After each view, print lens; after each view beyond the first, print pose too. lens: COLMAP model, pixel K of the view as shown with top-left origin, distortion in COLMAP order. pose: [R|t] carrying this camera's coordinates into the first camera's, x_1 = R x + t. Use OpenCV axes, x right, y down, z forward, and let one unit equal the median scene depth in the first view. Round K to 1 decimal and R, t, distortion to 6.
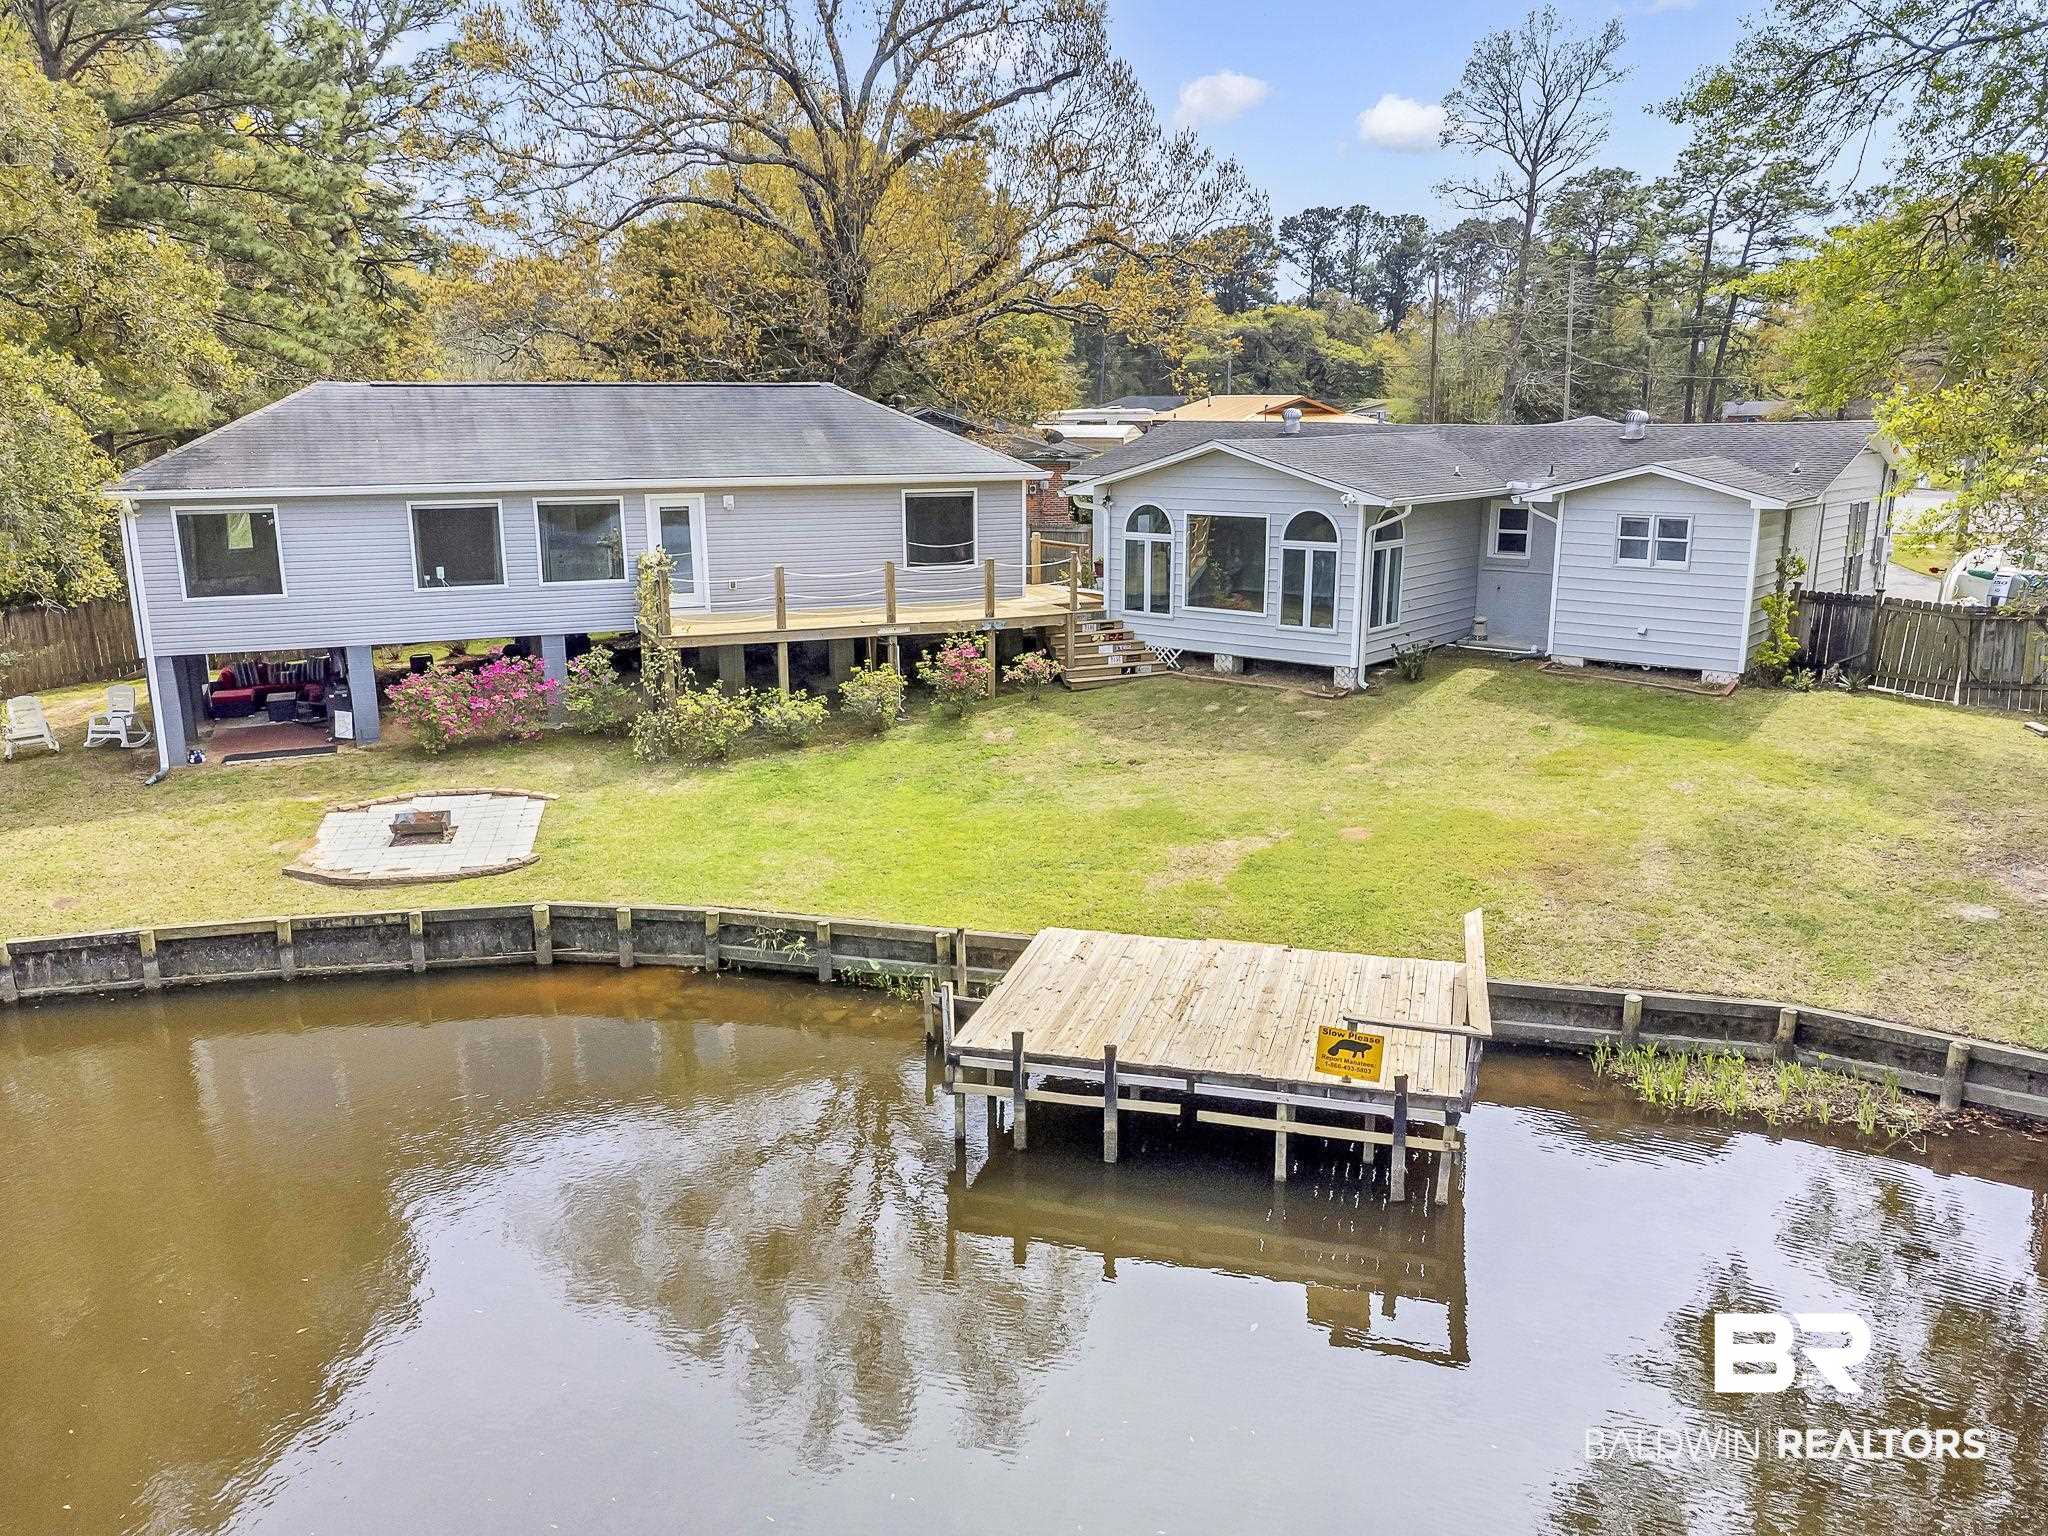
lens RADIAL K [[1571.3, 0, 1027.3], [0, 1571.3, 774.1], [0, 0, 1]] dist [0.012974, -0.000029]
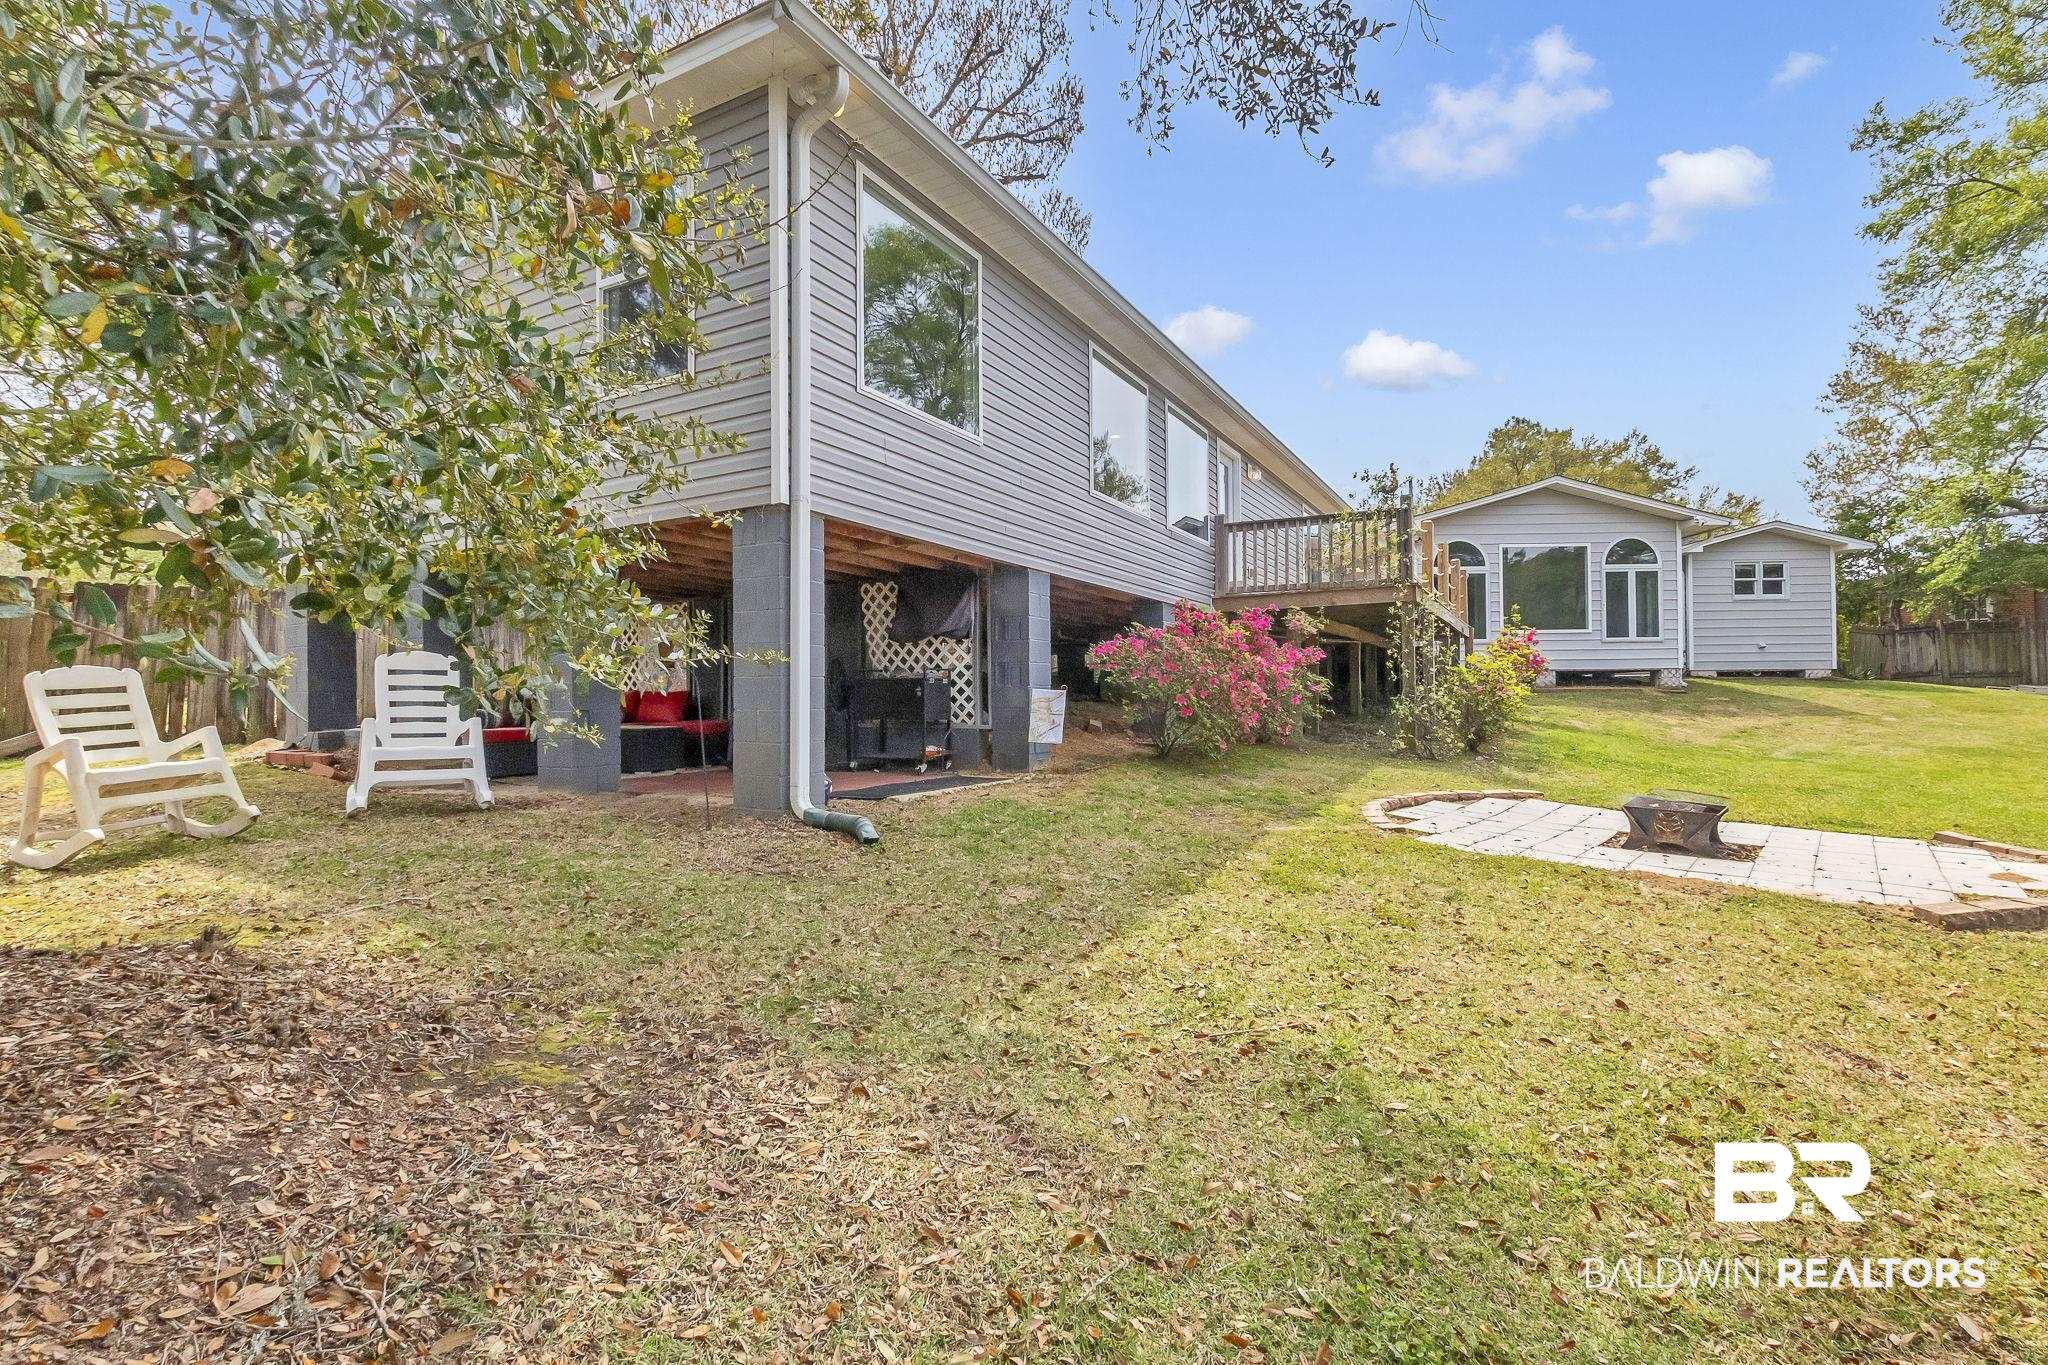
lens RADIAL K [[948.3, 0, 1018.9], [0, 948.3, 694.5], [0, 0, 1]] dist [0.000170, -0.000908]
pose [[0.796834, 0.007538, 0.604151, -0.614065], [0.145861, 0.967947, -0.204458, 0.023579], [-0.586327, 0.251042, 0.770194, 0.759122]]
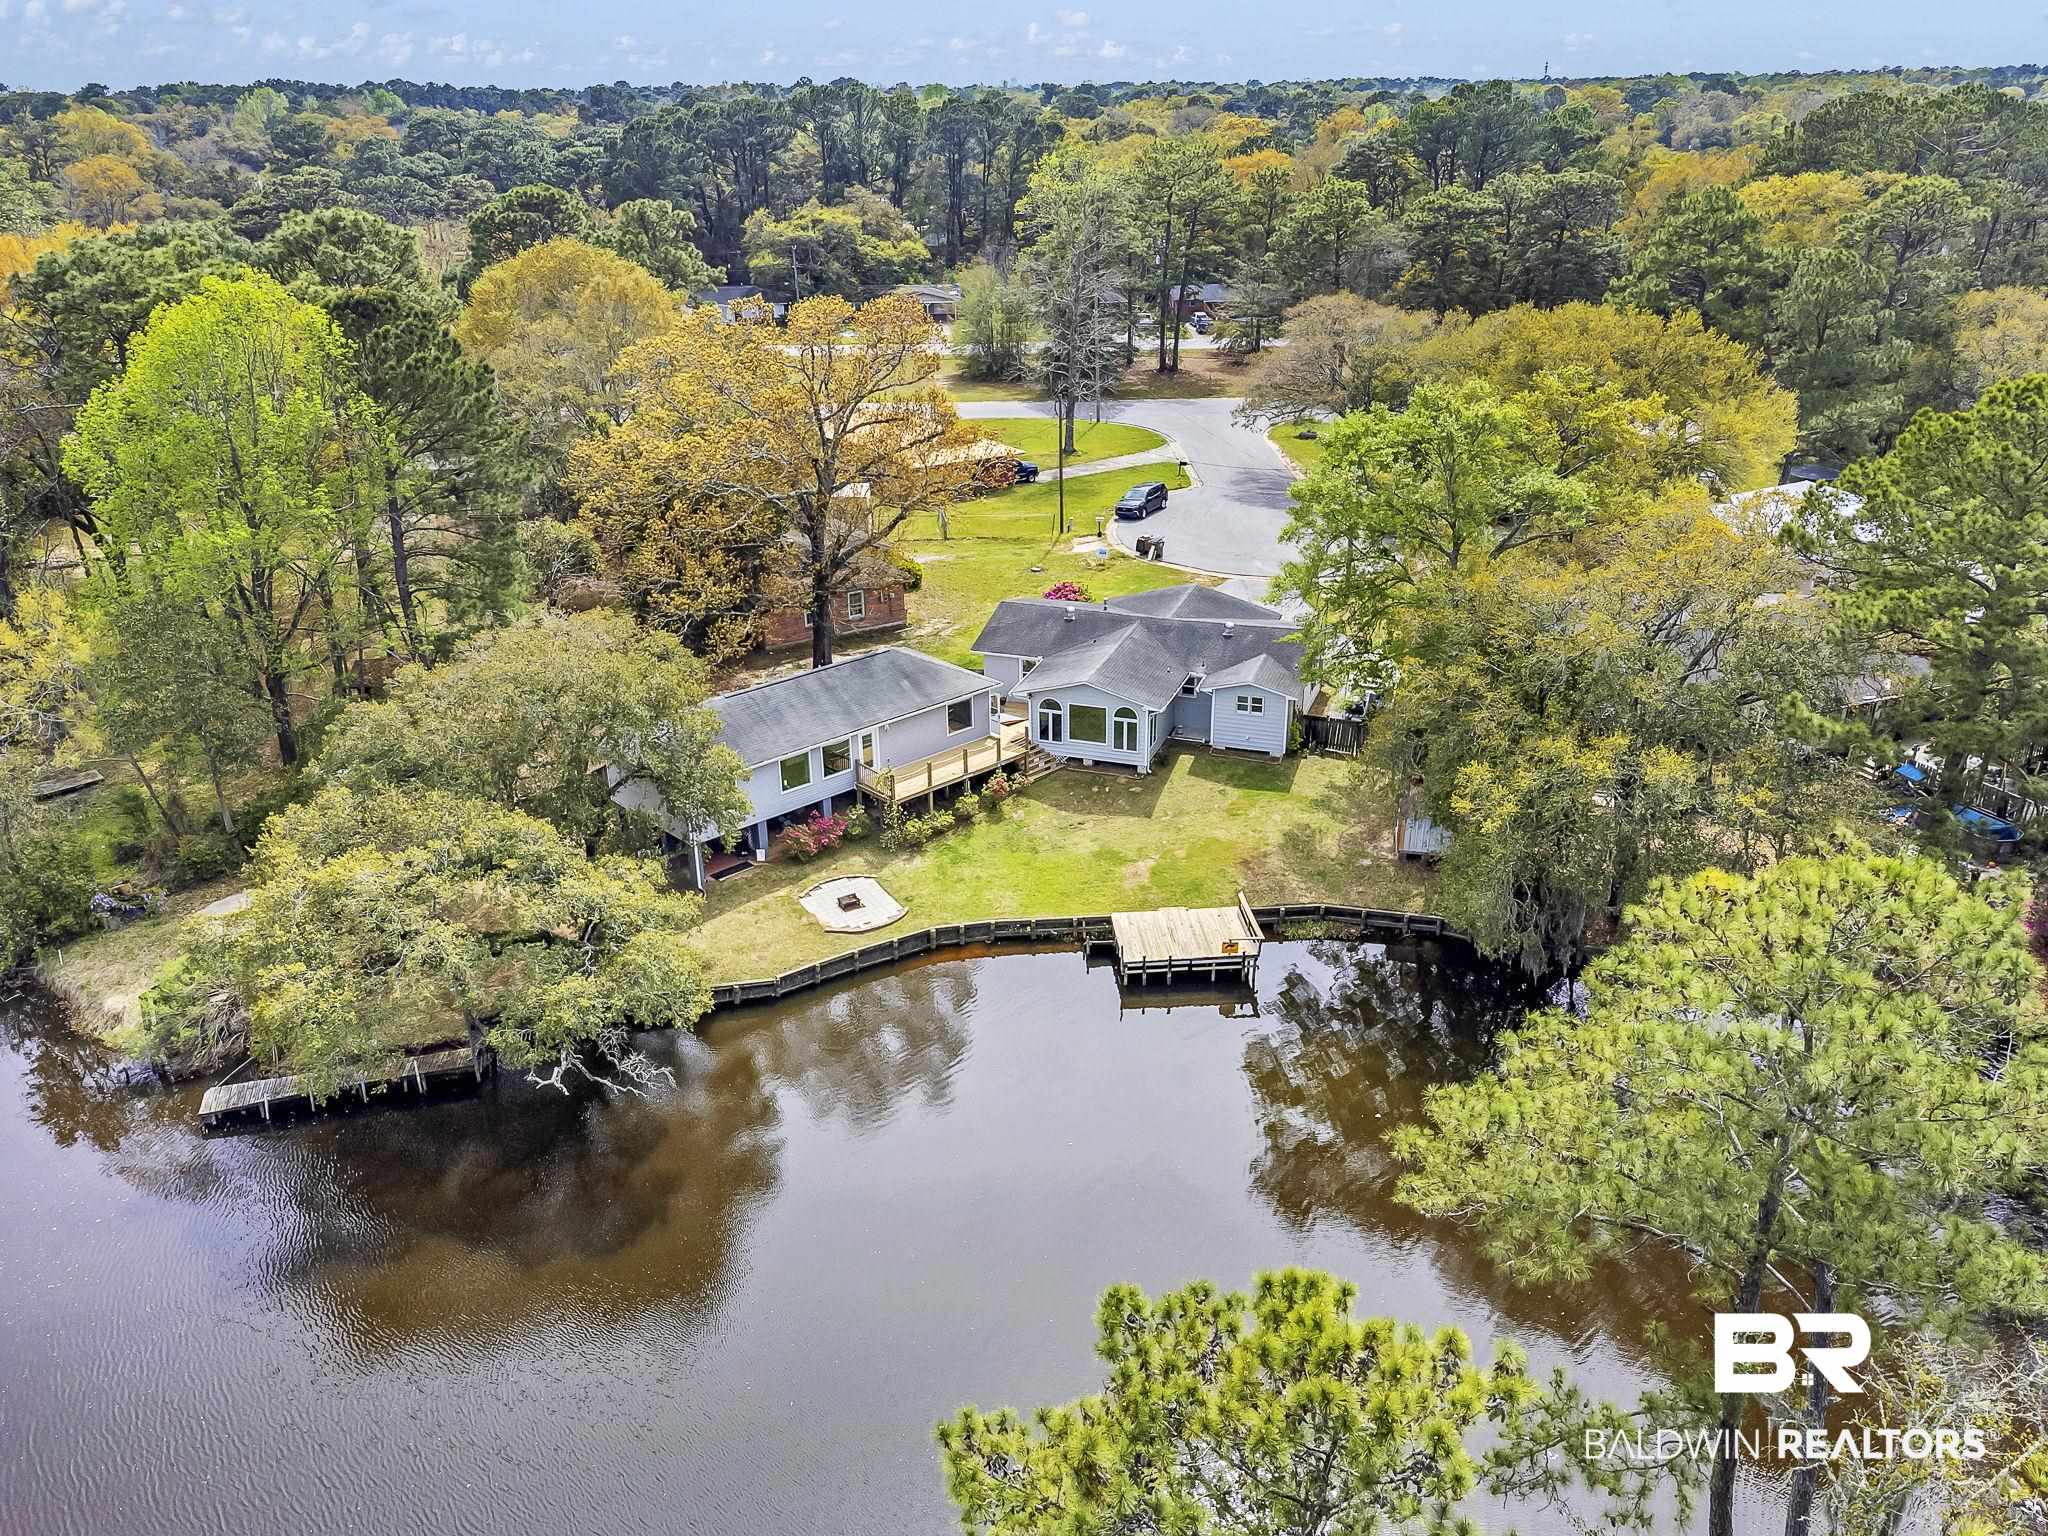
lens RADIAL K [[1572.0, 0, 1027.3], [0, 1572.0, 762.8], [0, 0, 1]] dist [0.103434, -0.282878]
pose [[0.937749, -0.142064, 0.316929, -0.777445], [0.086861, 0.979449, 0.182029, -0.554086], [-0.336276, -0.143169, 0.930818, -1.297795]]
